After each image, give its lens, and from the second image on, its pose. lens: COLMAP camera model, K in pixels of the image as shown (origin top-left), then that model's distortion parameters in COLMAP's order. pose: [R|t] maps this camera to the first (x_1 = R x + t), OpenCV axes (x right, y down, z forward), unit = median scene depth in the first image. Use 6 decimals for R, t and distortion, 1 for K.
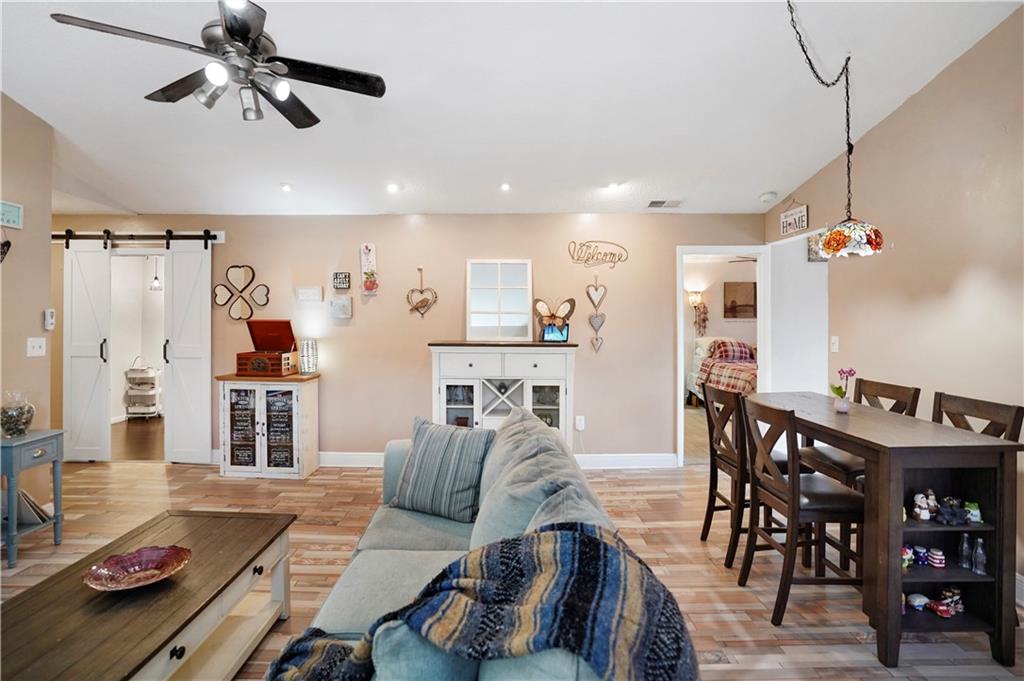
lens RADIAL K [[503.7, 0, 483.6], [0, 503.7, 327.9], [0, 0, 1]] dist [-0.049898, 0.023933]
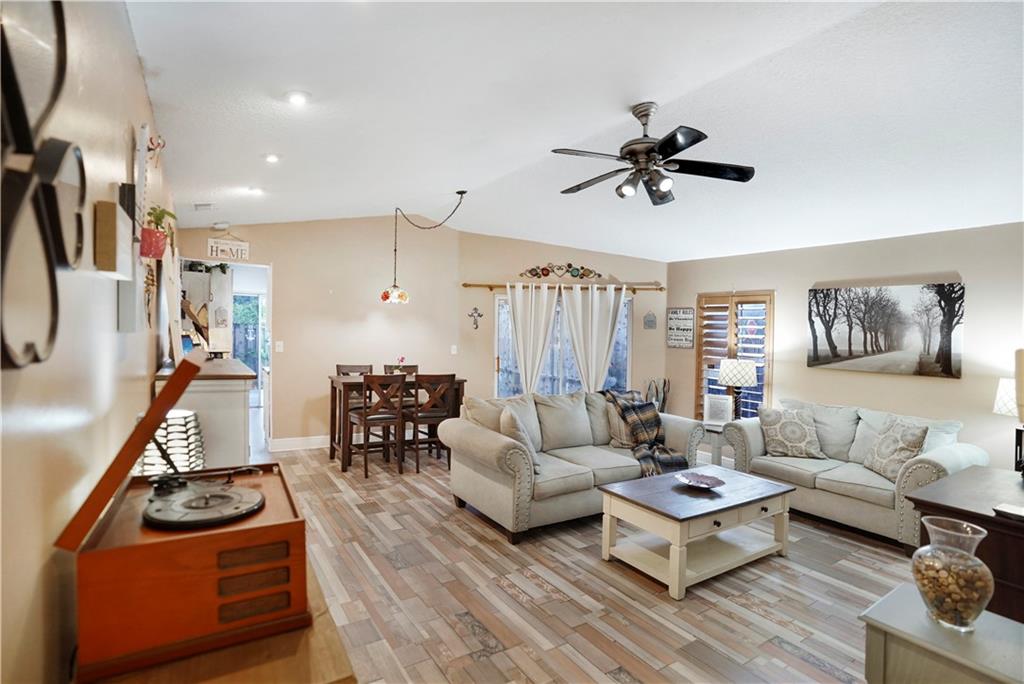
lens RADIAL K [[489.3, 0, 493.8], [0, 489.3, 347.9], [0, 0, 1]] dist [-0.053017, 0.000440]
pose [[-0.553821, -0.047365, 0.831287, -0.696726], [-0.023013, 0.998870, 0.041582, -0.029267], [-0.832318, 0.003898, -0.554285, 1.059918]]
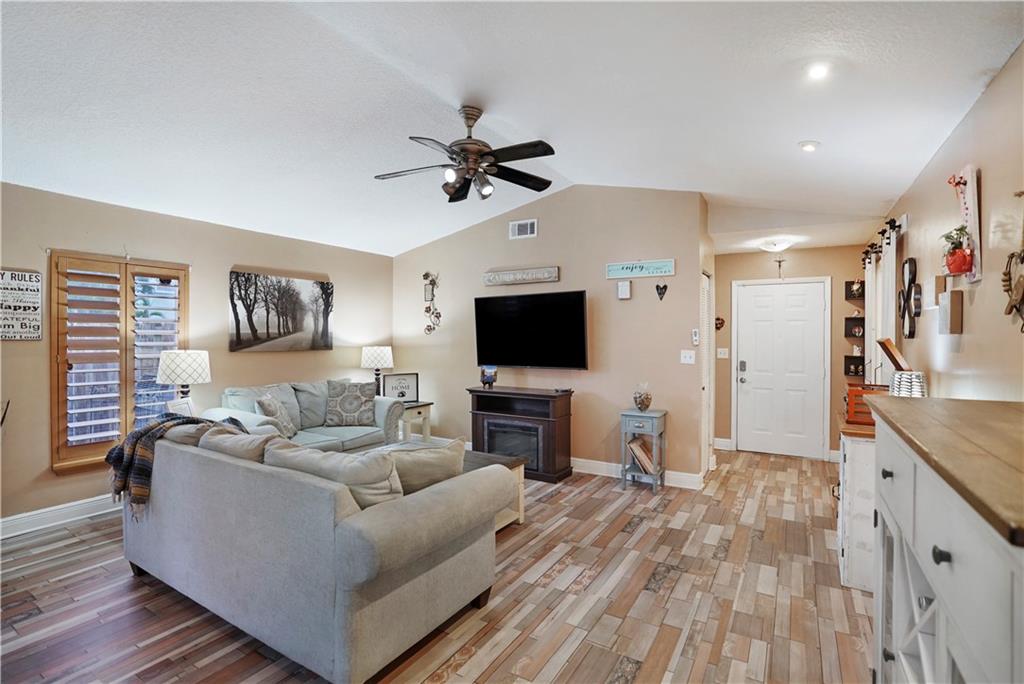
lens RADIAL K [[482.3, 0, 516.7], [0, 482.3, 340.1], [0, 0, 1]] dist [-0.051810, 0.000234]
pose [[-0.486588, 0.003079, -0.873626, 0.369822], [-0.021759, 0.999641, 0.015642, -0.013339], [0.873360, 0.026620, -0.486346, 0.912942]]
